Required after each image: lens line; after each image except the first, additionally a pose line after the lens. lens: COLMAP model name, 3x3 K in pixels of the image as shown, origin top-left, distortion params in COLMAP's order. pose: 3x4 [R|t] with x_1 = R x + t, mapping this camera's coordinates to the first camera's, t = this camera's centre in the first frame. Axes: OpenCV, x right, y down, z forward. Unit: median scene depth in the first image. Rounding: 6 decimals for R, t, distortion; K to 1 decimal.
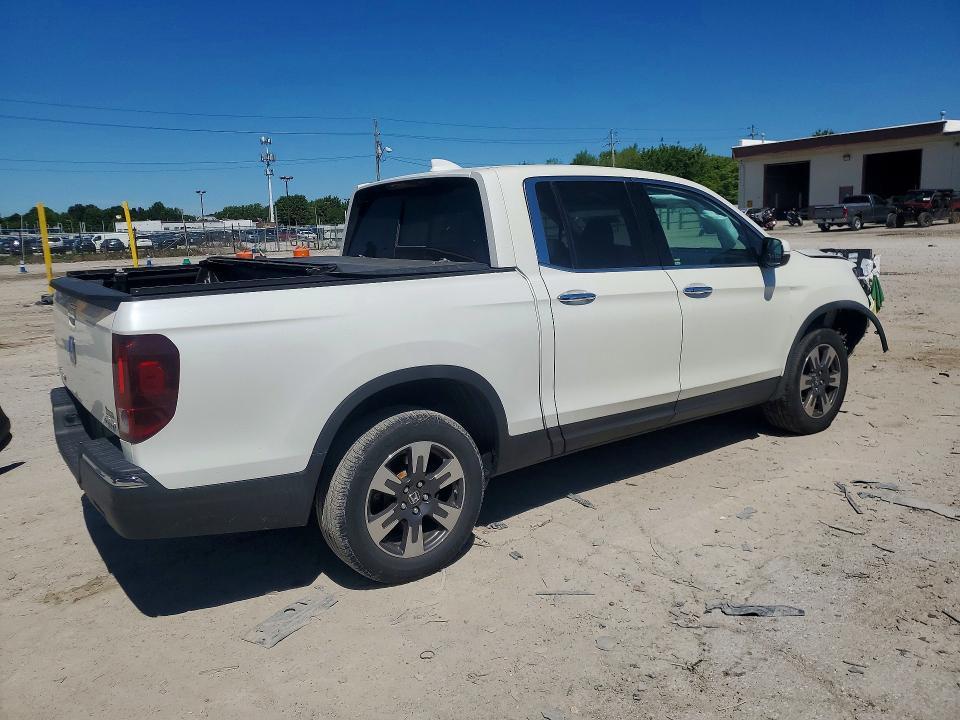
lens RADIAL K [[784.7, 0, 480.0], [0, 784.7, 360.0], [0, 0, 1]] dist [0.005769, 0.006817]
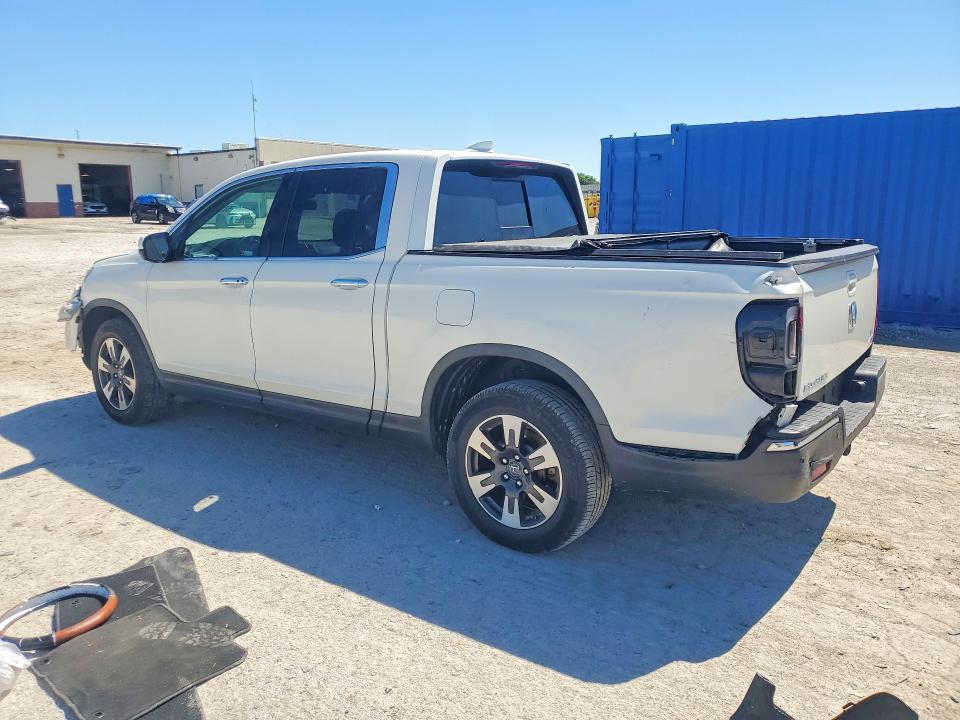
lens RADIAL K [[741.7, 0, 480.0], [0, 741.7, 360.0], [0, 0, 1]] dist [0.008547, 0.005290]
pose [[-0.319722, -0.157532, 0.934324, -0.141604], [0.187142, 0.956158, 0.225253, -0.030112], [-0.928847, 0.246869, -0.276224, 0.192358]]
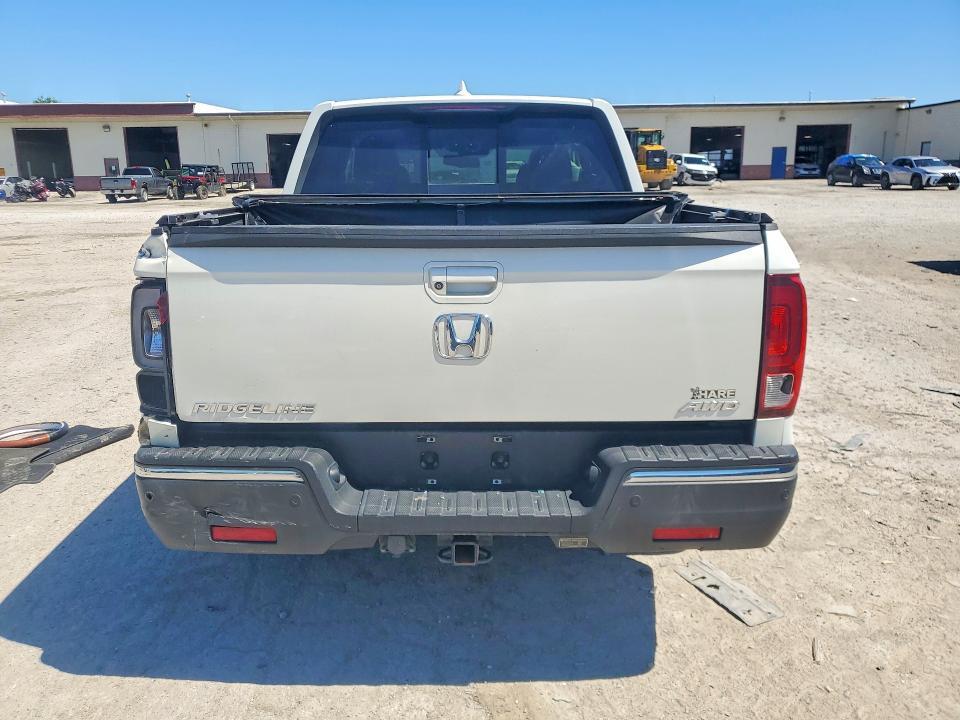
lens RADIAL K [[755.1, 0, 480.0], [0, 755.1, 360.0], [0, 0, 1]] dist [0.031098, 0.003756]
pose [[0.567242, -0.167639, 0.806309, -0.109463], [0.138391, 0.984544, 0.107337, -0.006907], [-0.811840, 0.050700, 0.581674, 0.072682]]
